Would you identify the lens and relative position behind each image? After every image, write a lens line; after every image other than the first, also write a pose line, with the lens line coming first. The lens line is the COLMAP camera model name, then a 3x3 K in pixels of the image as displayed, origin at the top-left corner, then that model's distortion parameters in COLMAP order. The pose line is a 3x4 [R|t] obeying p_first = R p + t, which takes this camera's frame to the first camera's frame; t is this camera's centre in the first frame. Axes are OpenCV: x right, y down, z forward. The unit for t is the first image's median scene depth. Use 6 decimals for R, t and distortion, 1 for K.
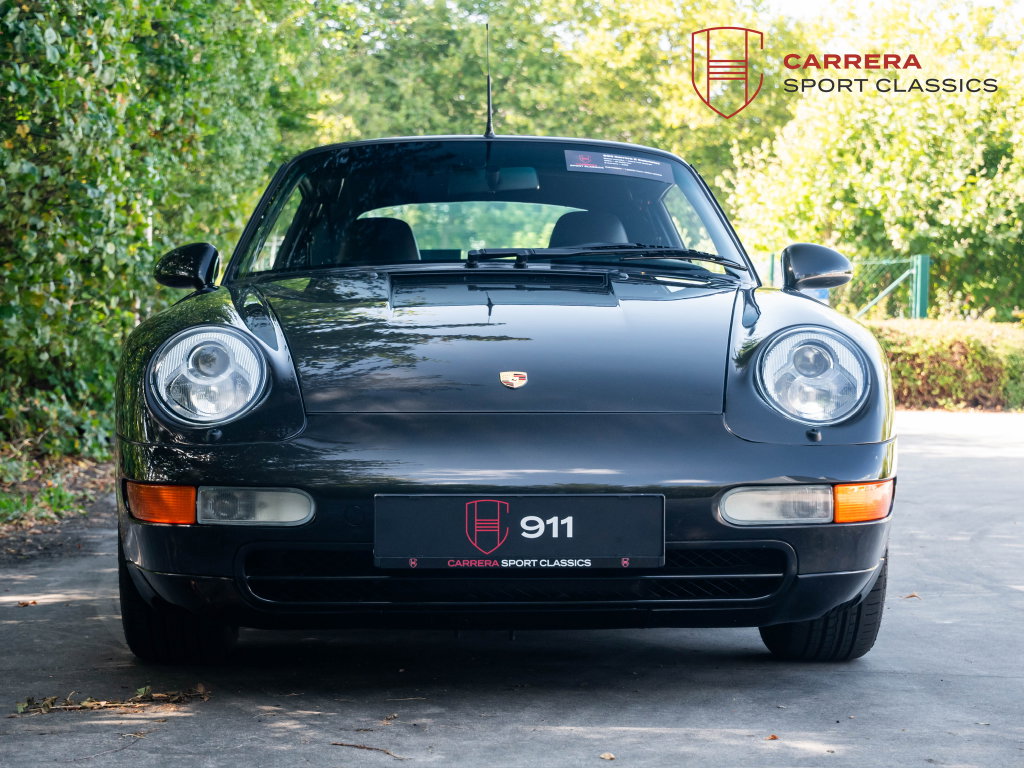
lens RADIAL K [[2054.1, 0, 513.5], [0, 2054.1, 384.7], [0, 0, 1]] dist [0.418254, 0.000000]
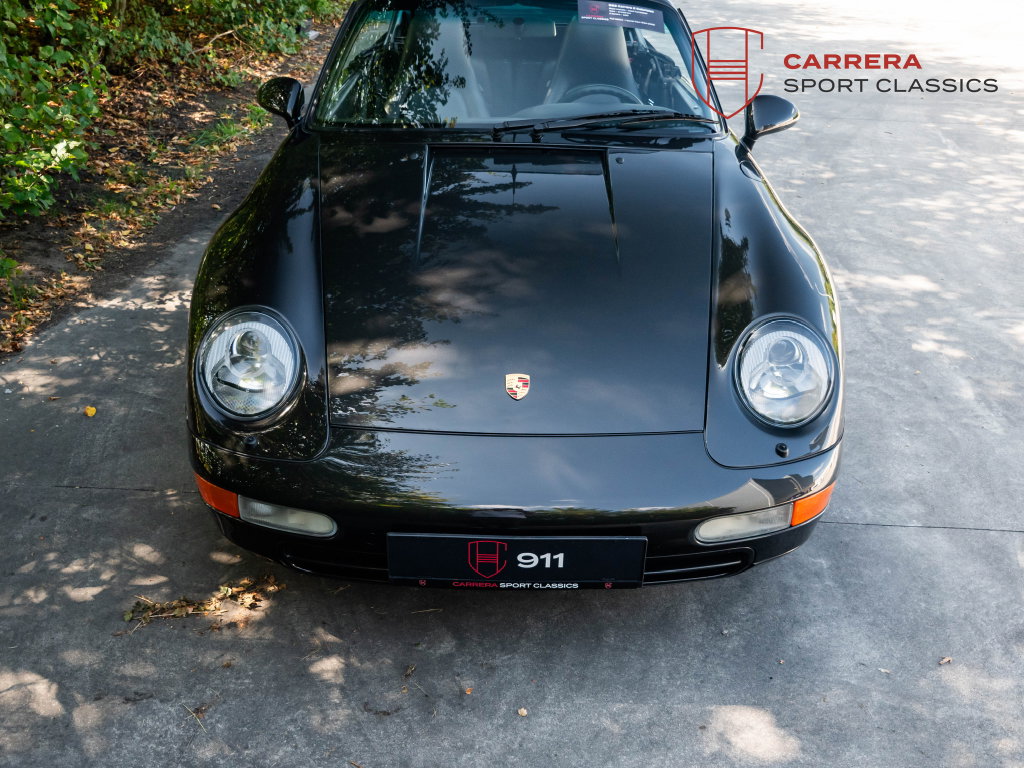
lens RADIAL K [[998.0, 0, 508.2], [0, 998.0, 383.0], [0, 0, 1]] dist [0.017941, 0.000000]
pose [[0.999148, 0.031334, -0.026846, 0.009513], [-0.016371, 0.898258, 0.439164, -0.241205], [0.037875, -0.438351, 0.898006, 0.517010]]
